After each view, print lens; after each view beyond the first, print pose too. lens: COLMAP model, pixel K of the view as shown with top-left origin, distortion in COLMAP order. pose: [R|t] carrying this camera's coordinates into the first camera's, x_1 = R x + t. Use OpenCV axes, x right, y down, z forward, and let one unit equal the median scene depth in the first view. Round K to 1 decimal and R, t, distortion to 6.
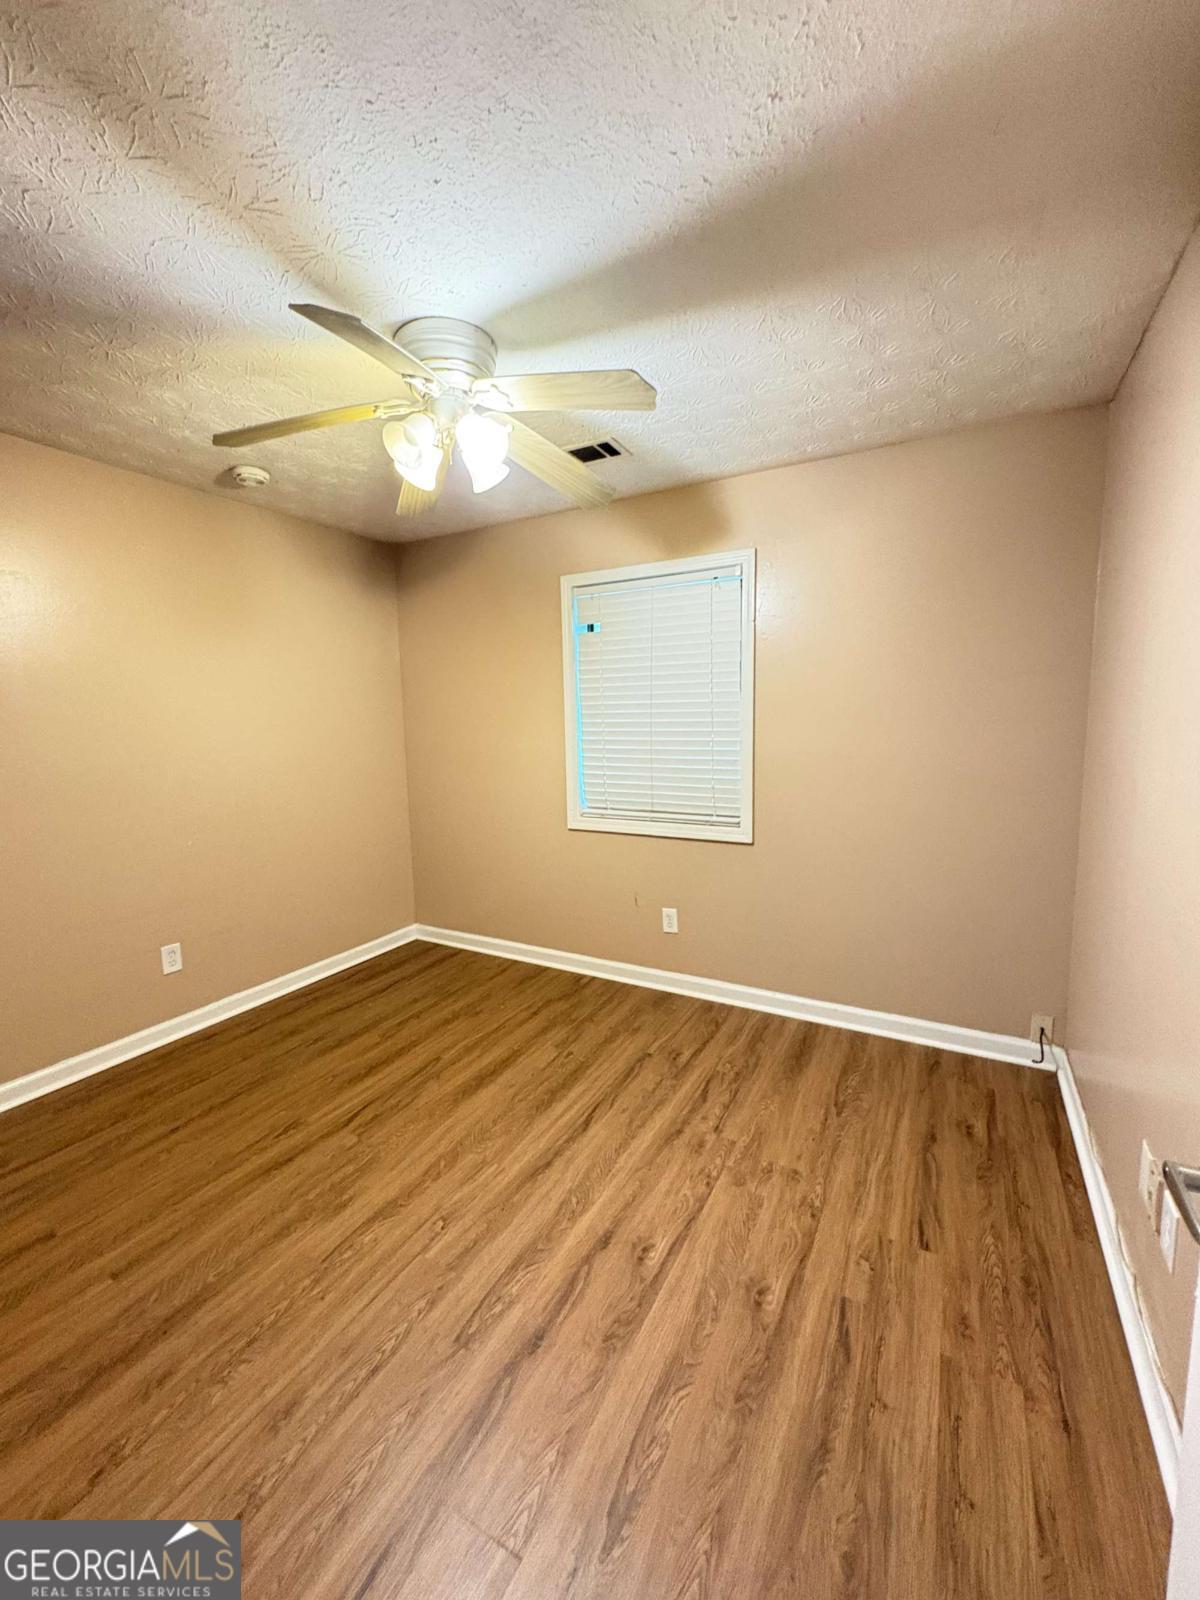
lens RADIAL K [[649.2, 0, 597.1], [0, 649.2, 798.8], [0, 0, 1]] dist [0.003177, -0.000648]
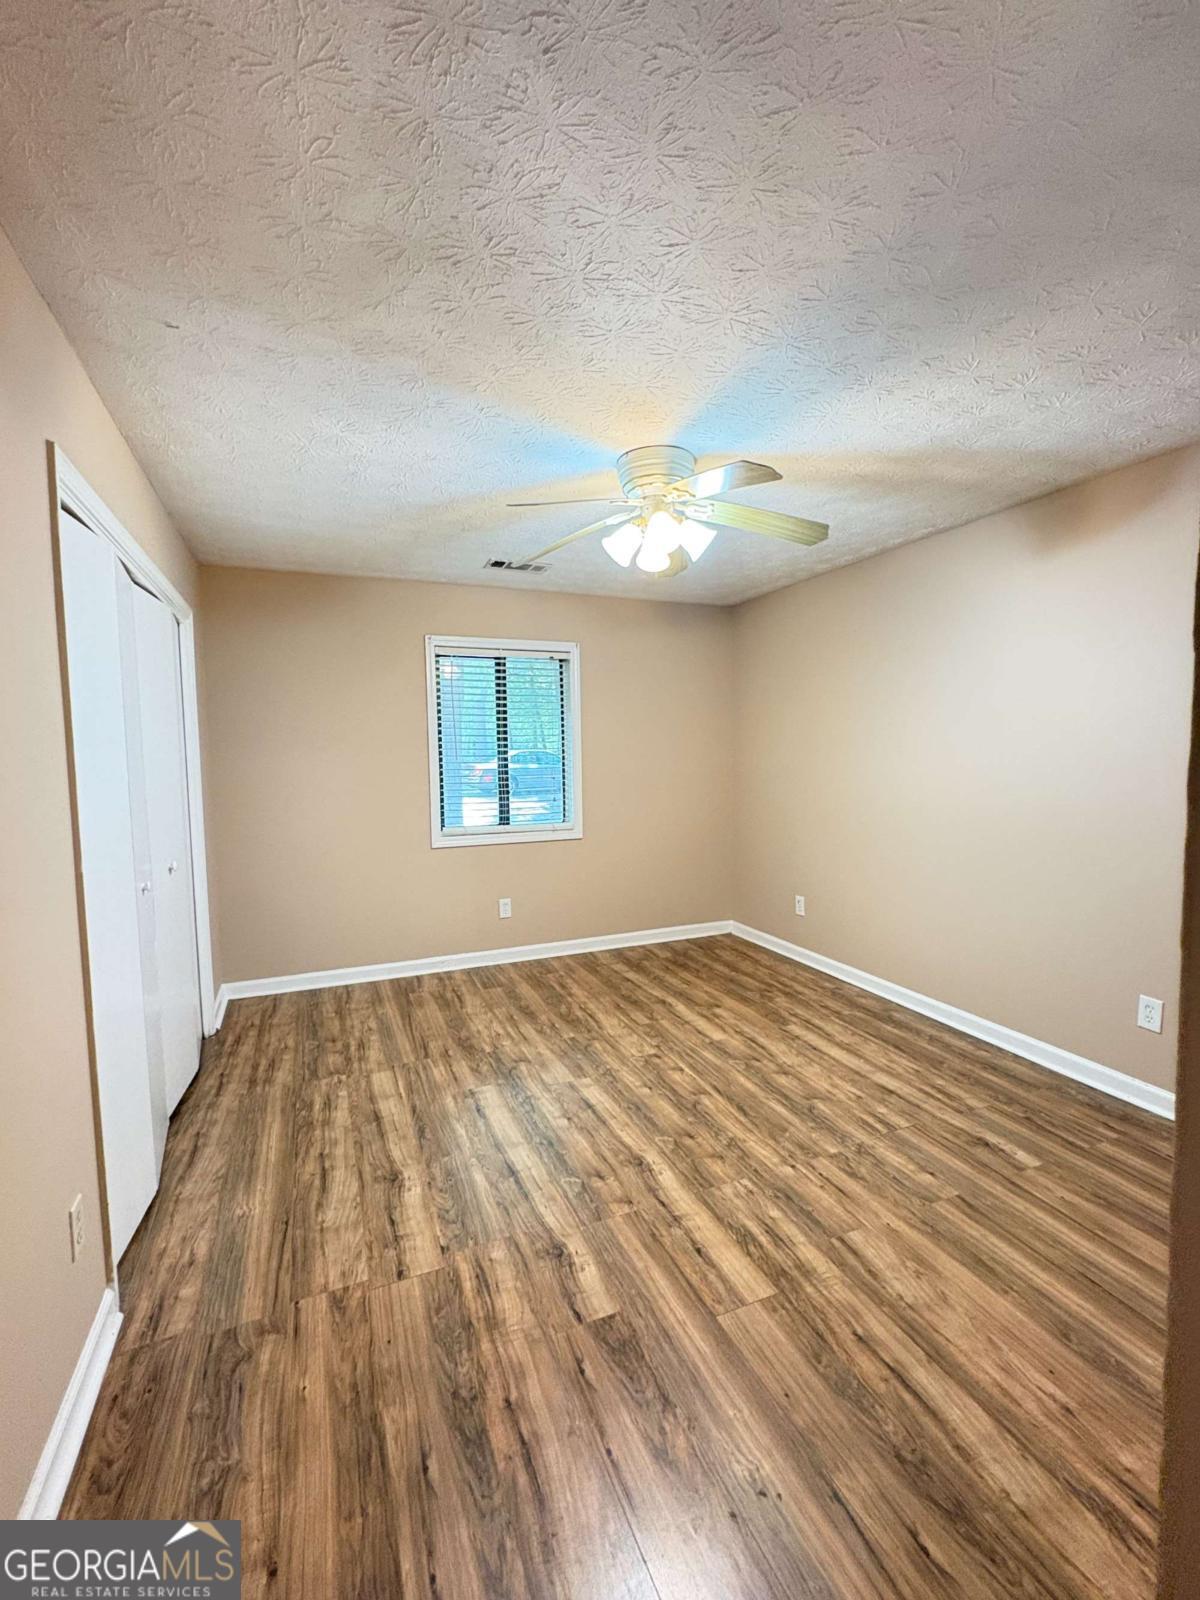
lens RADIAL K [[698.5, 0, 597.1], [0, 698.5, 797.3], [0, 0, 1]] dist [0.000741, 0.000006]
pose [[0.788470, 0.050320, -0.613012, 0.372891], [-0.079351, 0.996641, -0.020252, 0.020617], [0.609934, 0.064611, 0.789814, -0.205801]]
